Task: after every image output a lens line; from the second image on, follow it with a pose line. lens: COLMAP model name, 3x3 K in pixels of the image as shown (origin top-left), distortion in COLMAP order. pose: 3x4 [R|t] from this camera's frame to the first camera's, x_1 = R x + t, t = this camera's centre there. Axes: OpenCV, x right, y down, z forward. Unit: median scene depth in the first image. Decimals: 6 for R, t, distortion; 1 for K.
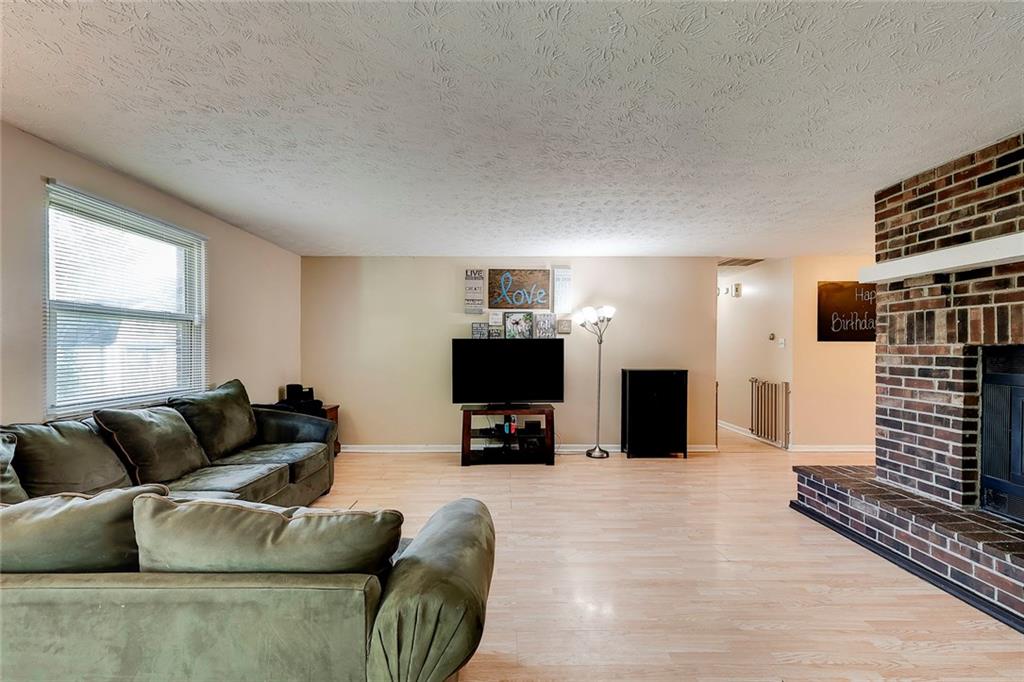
lens RADIAL K [[495.1, 0, 454.6], [0, 495.1, 351.3], [0, 0, 1]] dist [-0.001068, -0.001228]
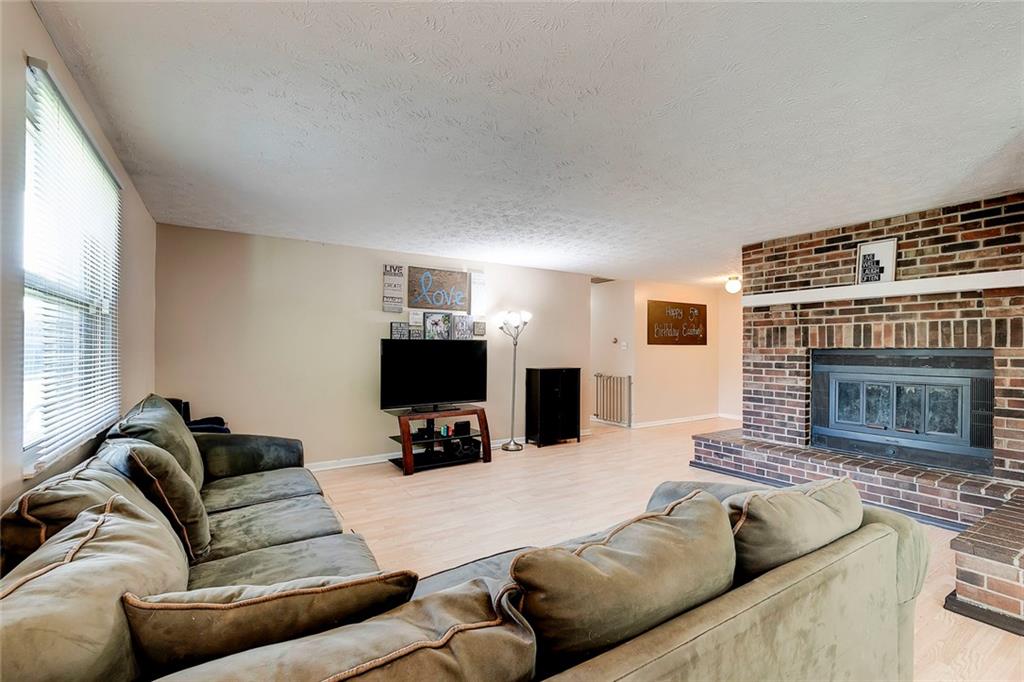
lens RADIAL K [[517.1, 0, 493.1], [0, 517.1, 348.9], [0, 0, 1]] dist [-0.002029, -0.000814]
pose [[0.809075, 0.001658, 0.587703, -0.670809], [0.001768, 0.999985, -0.005254, -0.002691], [-0.587703, 0.005289, 0.809060, 0.178197]]
